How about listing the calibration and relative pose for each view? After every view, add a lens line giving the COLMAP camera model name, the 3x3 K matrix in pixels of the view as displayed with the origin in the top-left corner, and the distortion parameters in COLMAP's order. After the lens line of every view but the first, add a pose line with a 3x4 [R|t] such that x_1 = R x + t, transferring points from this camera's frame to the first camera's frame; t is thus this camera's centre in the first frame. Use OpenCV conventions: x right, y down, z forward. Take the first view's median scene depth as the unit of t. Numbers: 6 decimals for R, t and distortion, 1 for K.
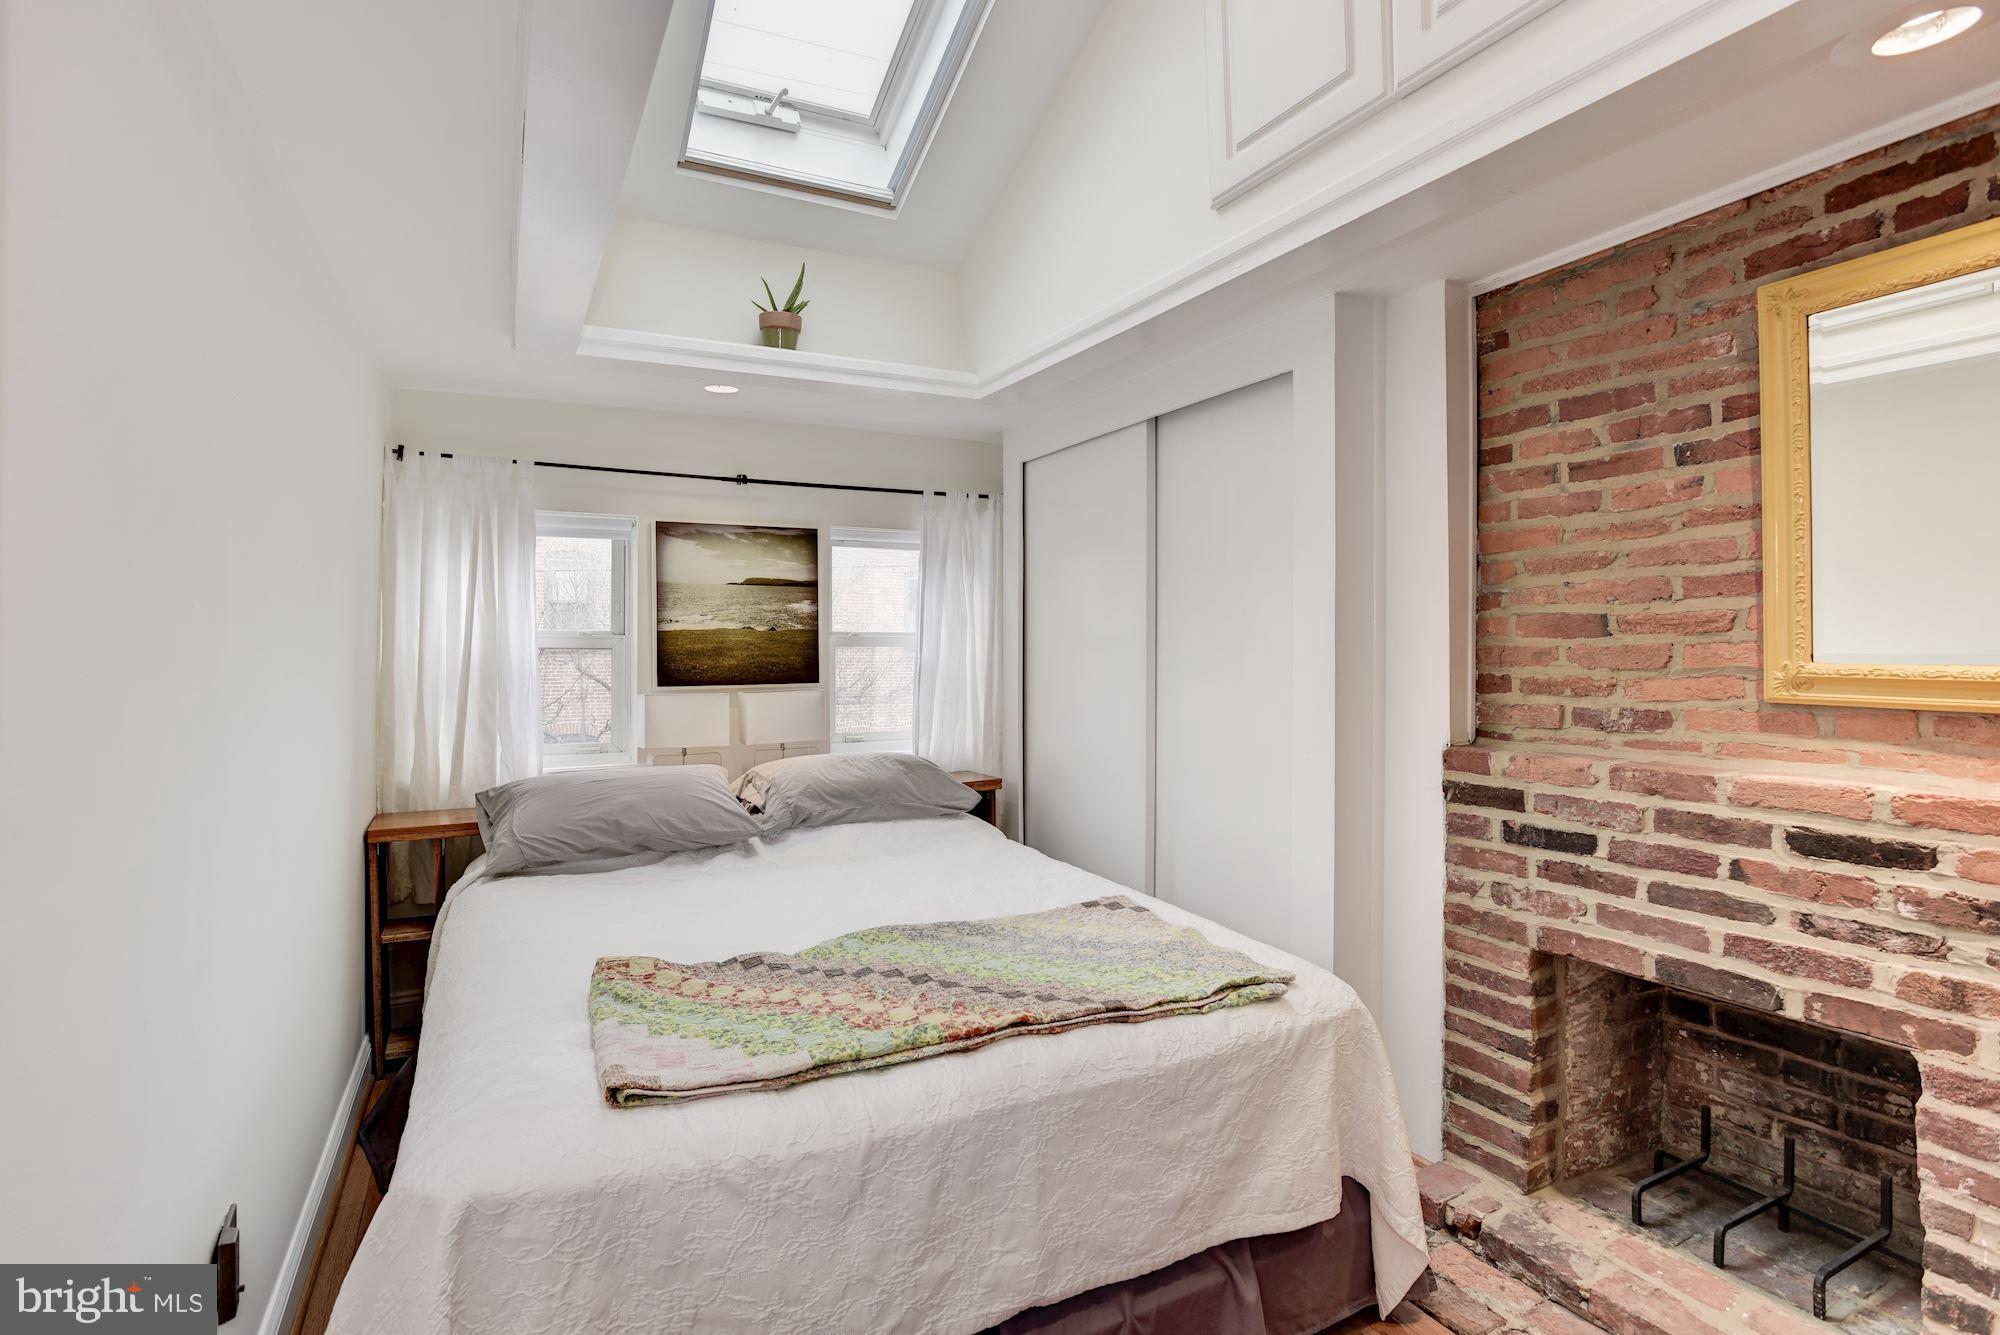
lens RADIAL K [[924.3, 0, 948.4], [0, 924.3, 645.6], [0, 0, 1]] dist [-0.052093, 0.024697]
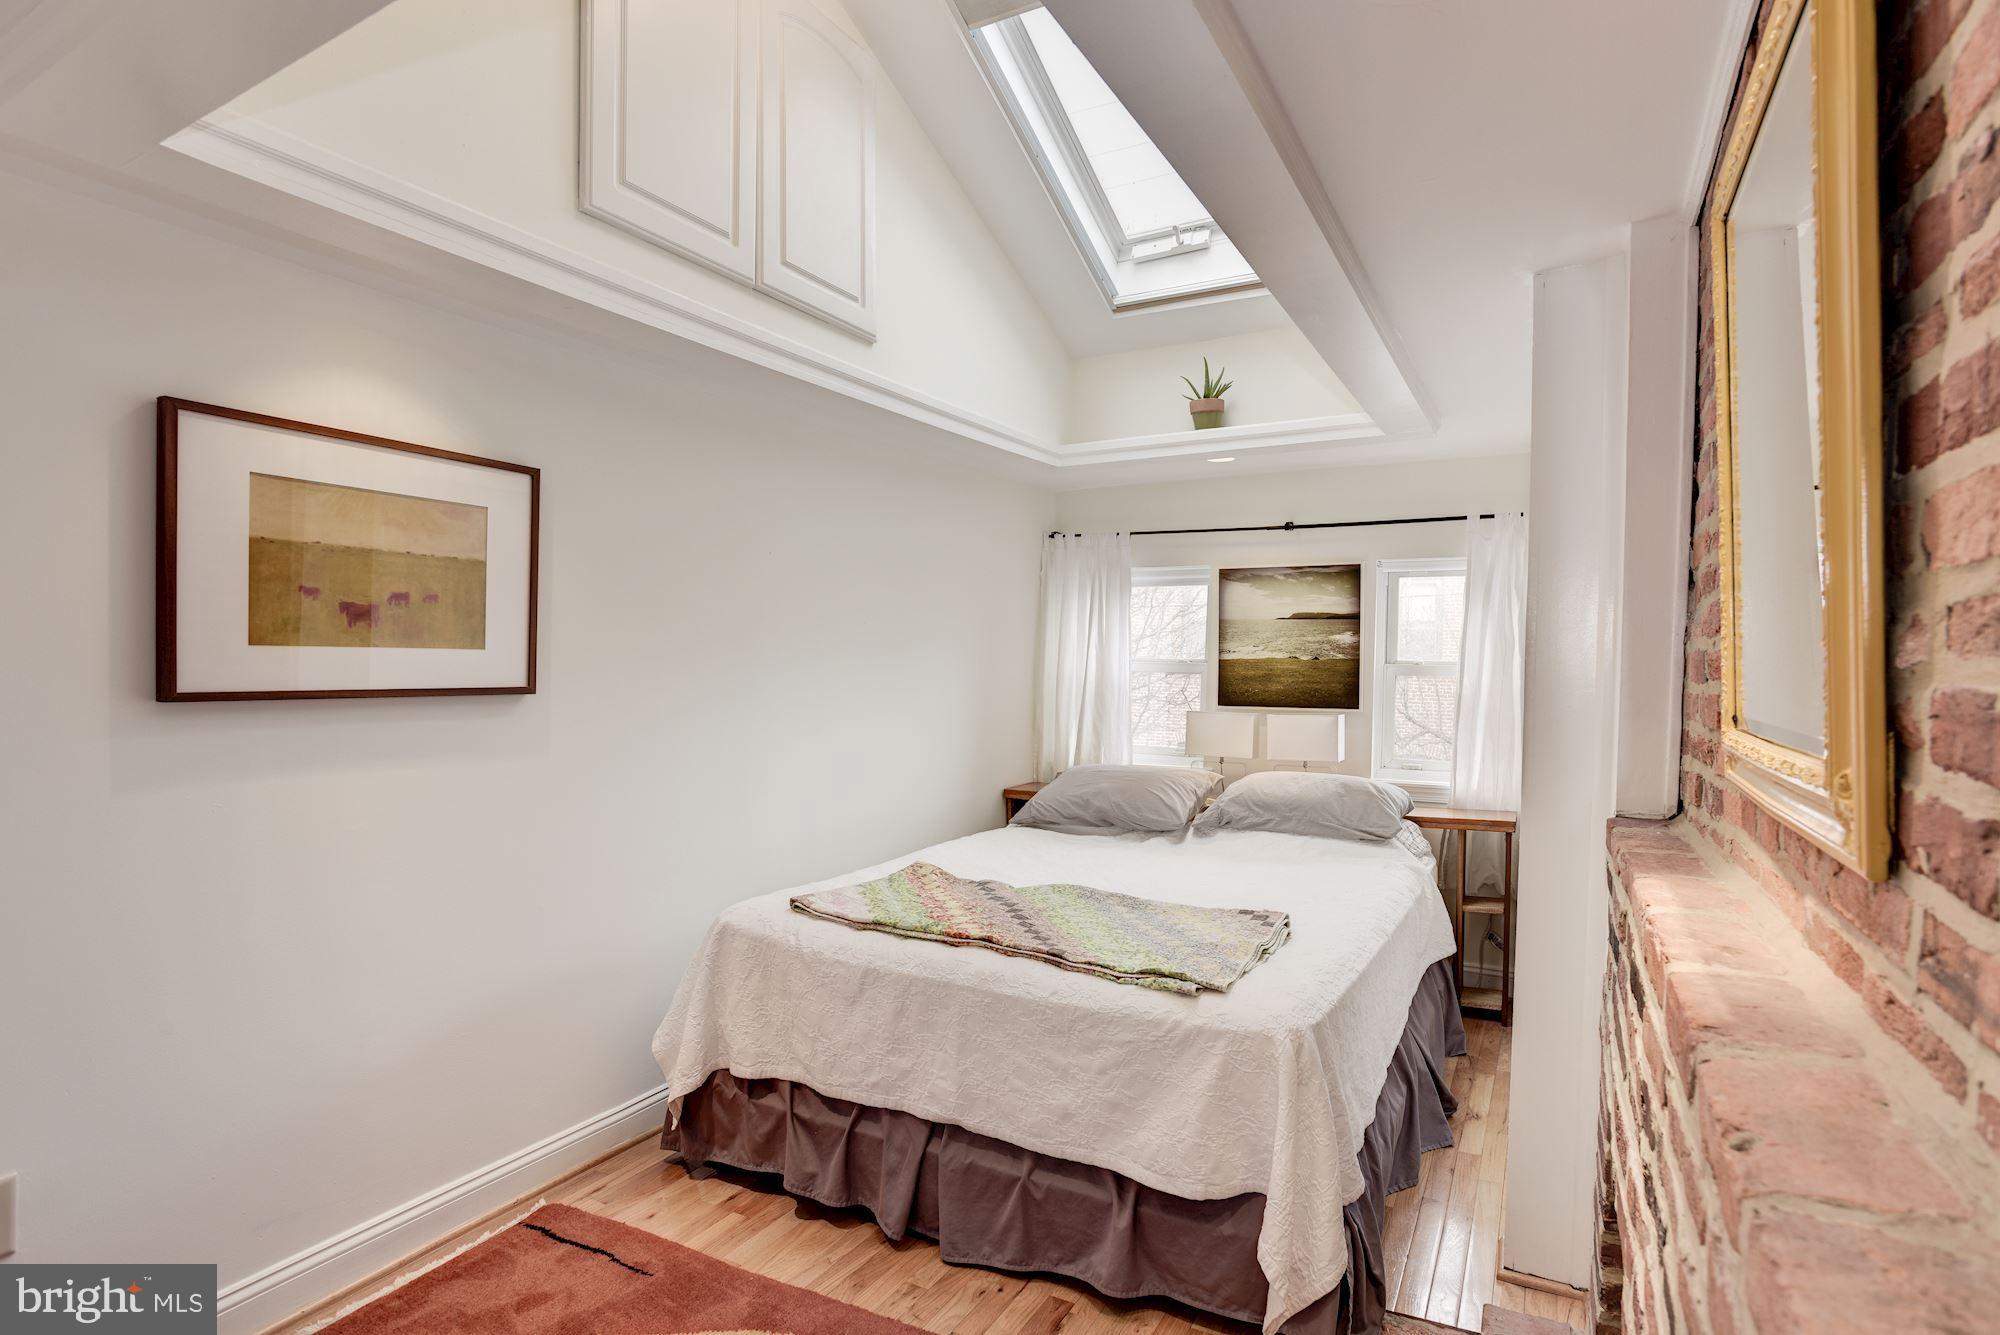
lens RADIAL K [[933.6, 0, 1053.0], [0, 933.6, 661.7], [0, 0, 1]] dist [-0.057122, 0.027429]
pose [[0.611224, 0.007473, -0.791422, 0.522637], [-0.012134, 0.999926, 0.000070, -0.010617], [0.791364, 0.009560, 0.611270, 0.074721]]
